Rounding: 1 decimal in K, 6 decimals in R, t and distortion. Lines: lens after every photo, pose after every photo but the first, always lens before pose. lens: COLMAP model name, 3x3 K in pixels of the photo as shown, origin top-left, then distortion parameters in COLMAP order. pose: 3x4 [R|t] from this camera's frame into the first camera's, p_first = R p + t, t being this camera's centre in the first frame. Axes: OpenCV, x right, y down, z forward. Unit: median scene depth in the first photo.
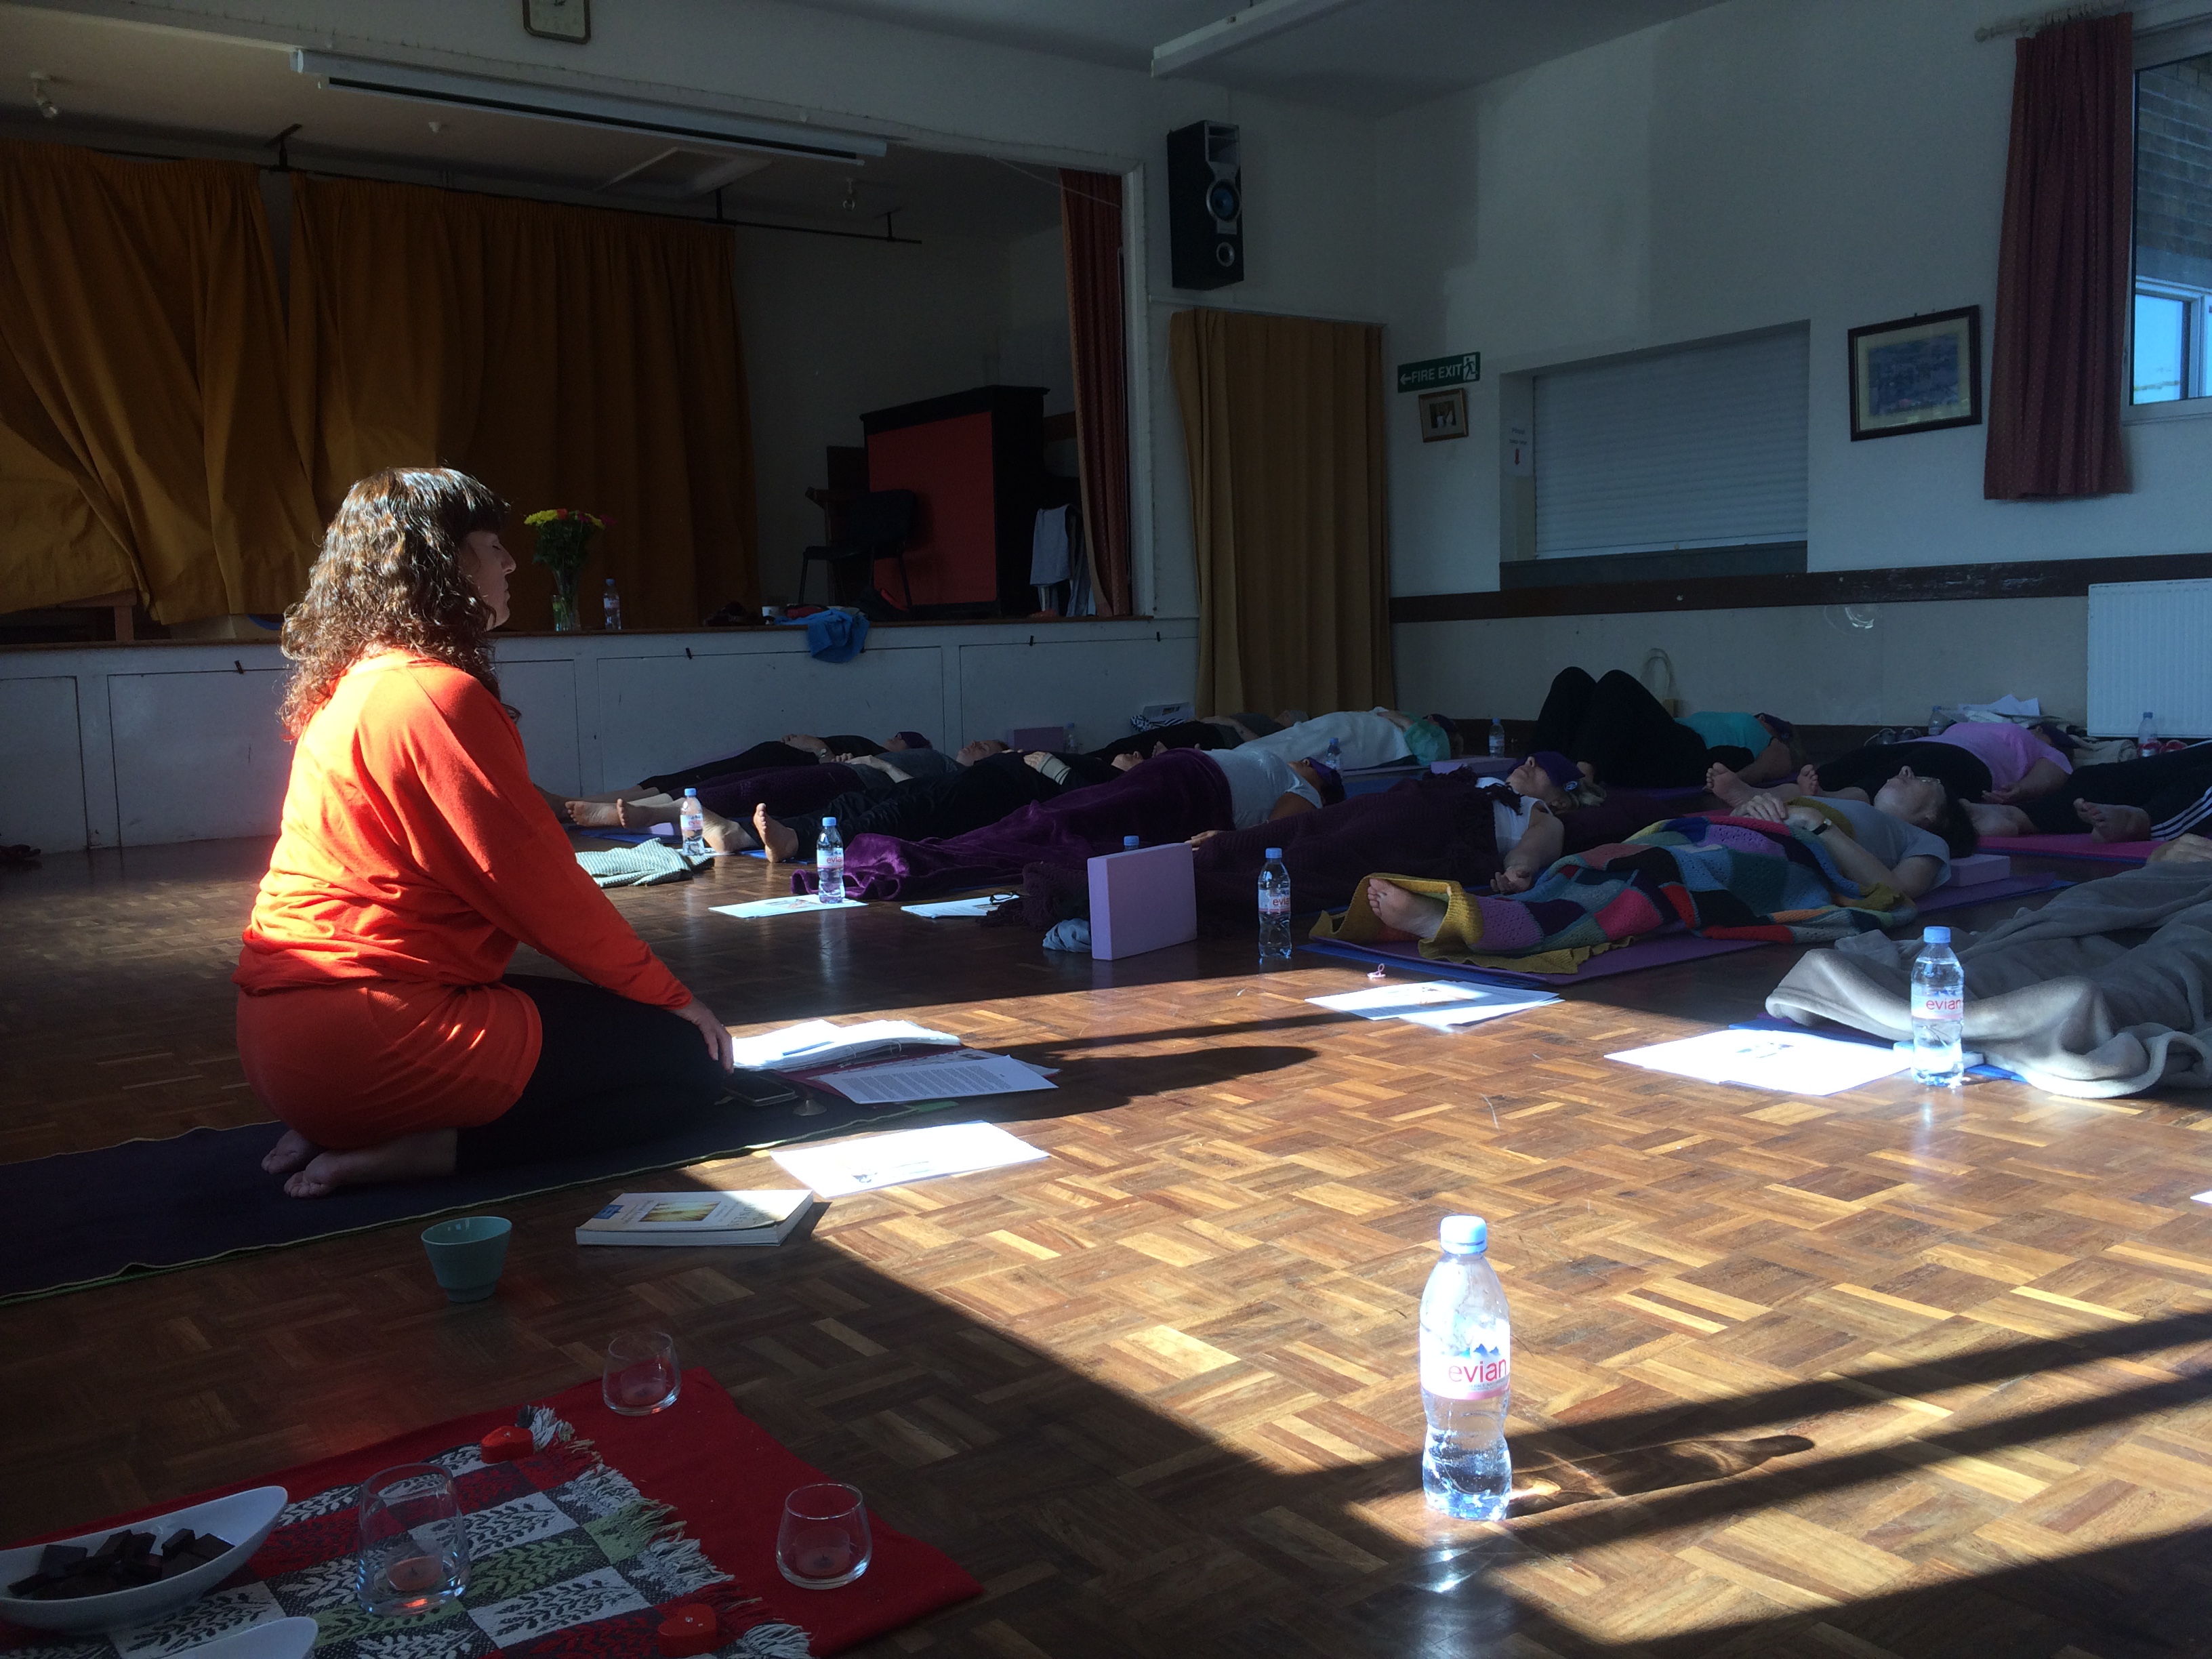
lens RADIAL K [[1883.4, 0, 1094.8], [0, 1883.4, 803.6], [0, 0, 1]] dist [0.080367, -0.114054]
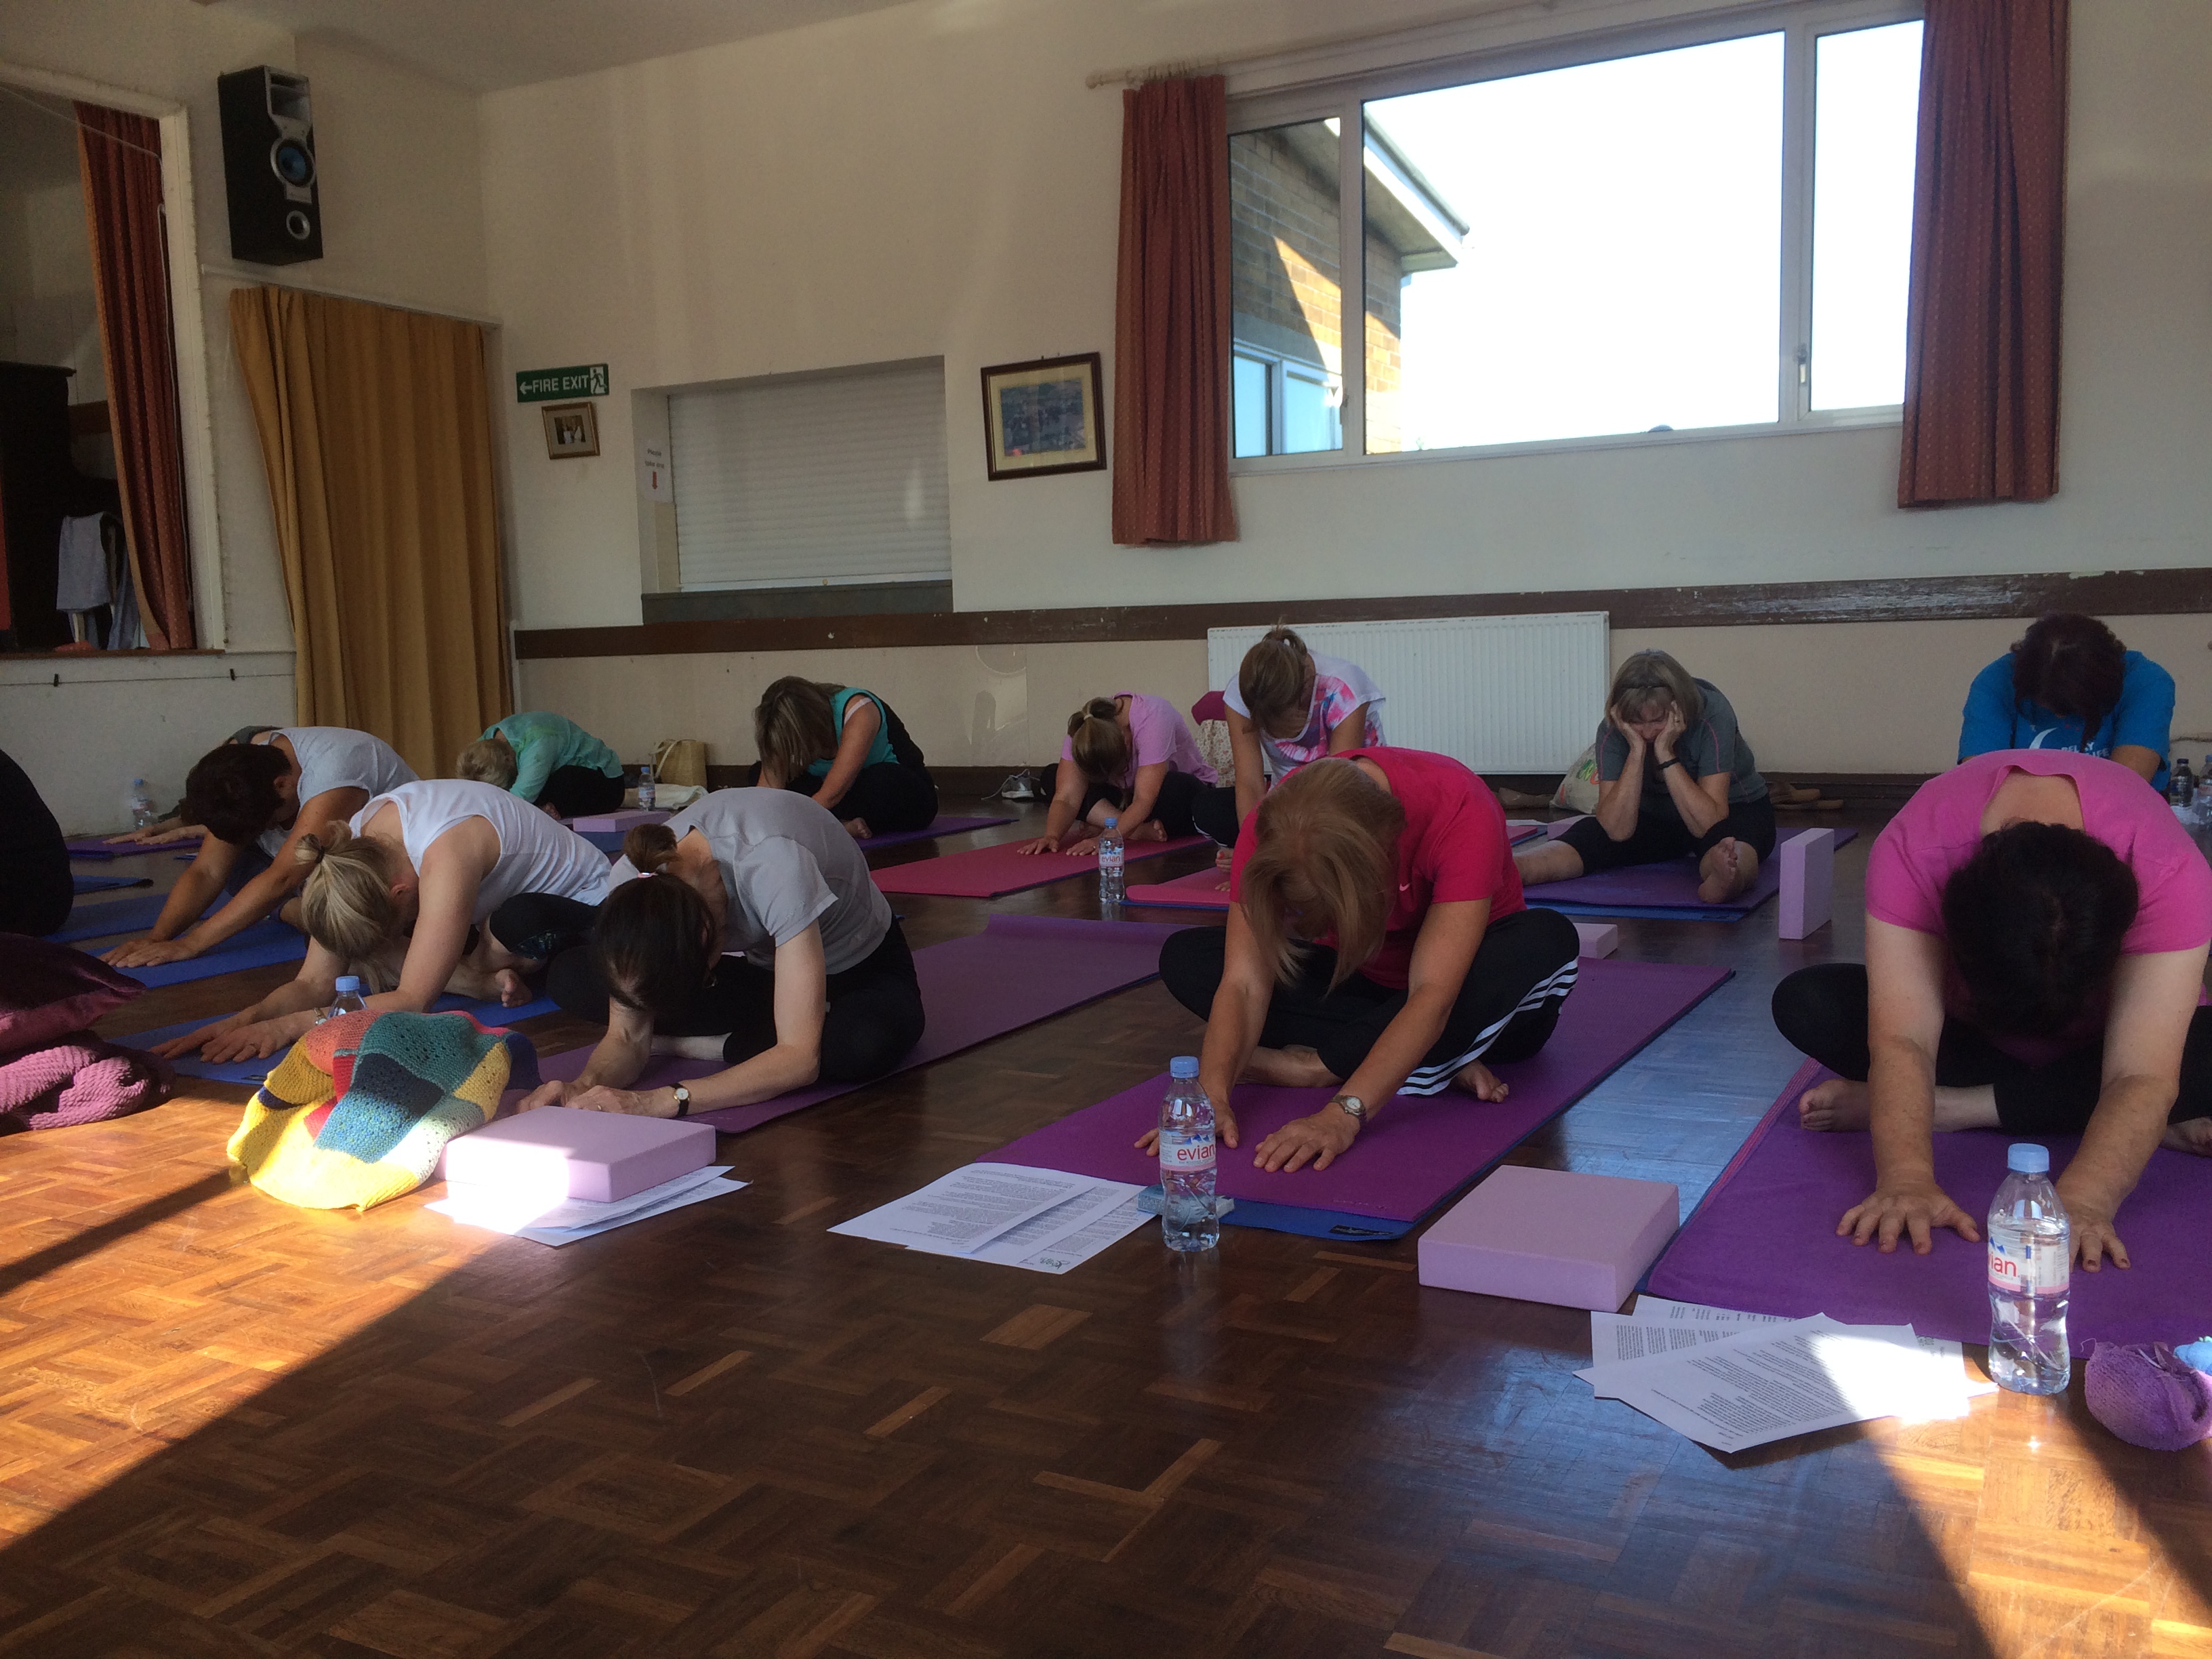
lens RADIAL K [[1883.4, 0, 1086.0], [0, 1883.4, 823.4], [0, 0, 1]] dist [0.080367, -0.114054]
pose [[0.905635, -0.035977, 0.422528, 0.022505], [0.038009, 0.999271, 0.003617, -0.014841], [-0.422350, 0.012784, 0.906343, 0.100033]]
